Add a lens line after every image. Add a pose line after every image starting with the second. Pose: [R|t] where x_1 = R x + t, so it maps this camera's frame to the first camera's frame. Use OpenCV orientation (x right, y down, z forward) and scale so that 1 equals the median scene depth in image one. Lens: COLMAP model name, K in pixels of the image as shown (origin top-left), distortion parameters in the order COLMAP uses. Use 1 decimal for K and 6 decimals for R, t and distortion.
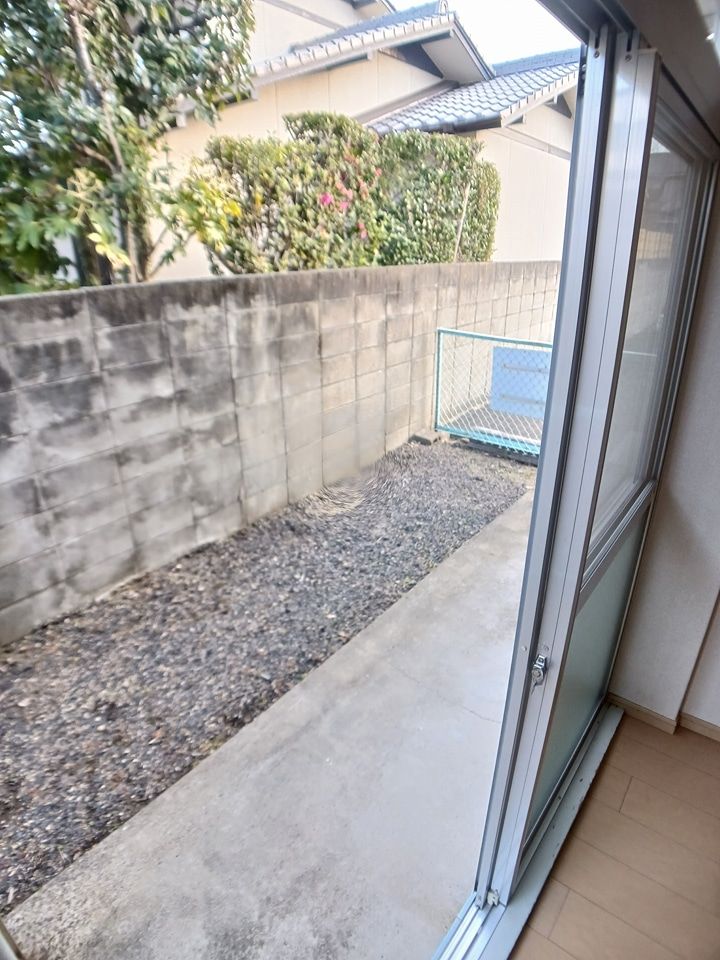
lens RADIAL K [[527.8, 0, 356.2], [0, 527.8, 482.8], [0, 0, 1]] dist [-0.043152, -0.000946]
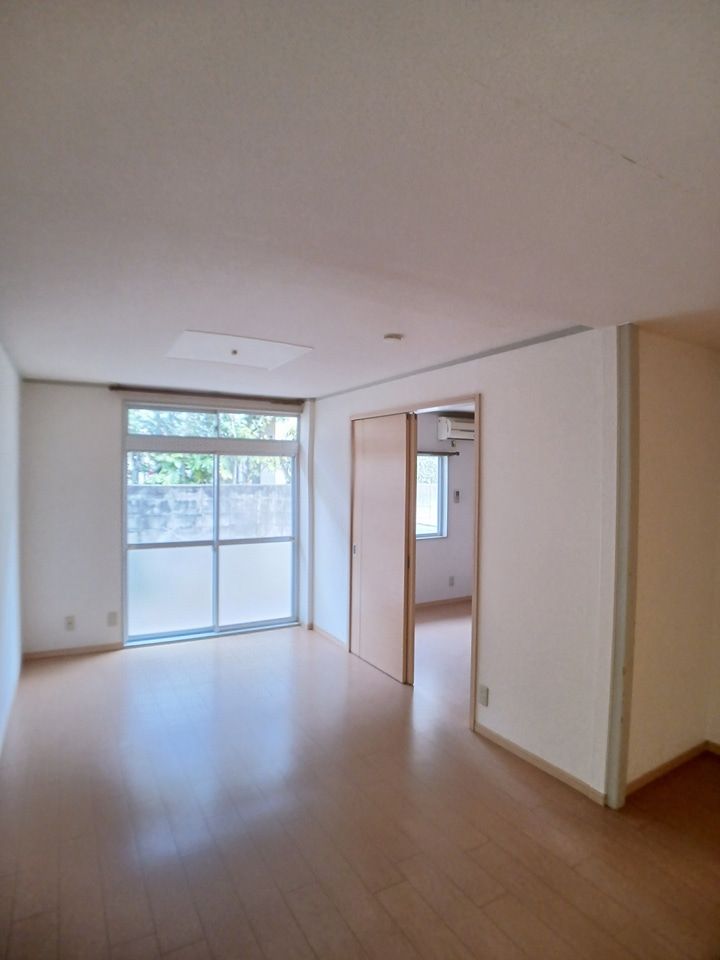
lens RADIAL K [[527.8, 0, 362.5], [0, 527.8, 479.8], [0, 0, 1]] dist [-0.043152, -0.000946]
pose [[0.935381, 0.048686, -0.350275, 1.236986], [-0.178726, 0.919758, -0.349432, 0.437722], [0.305155, 0.389455, 0.869025, -1.206579]]
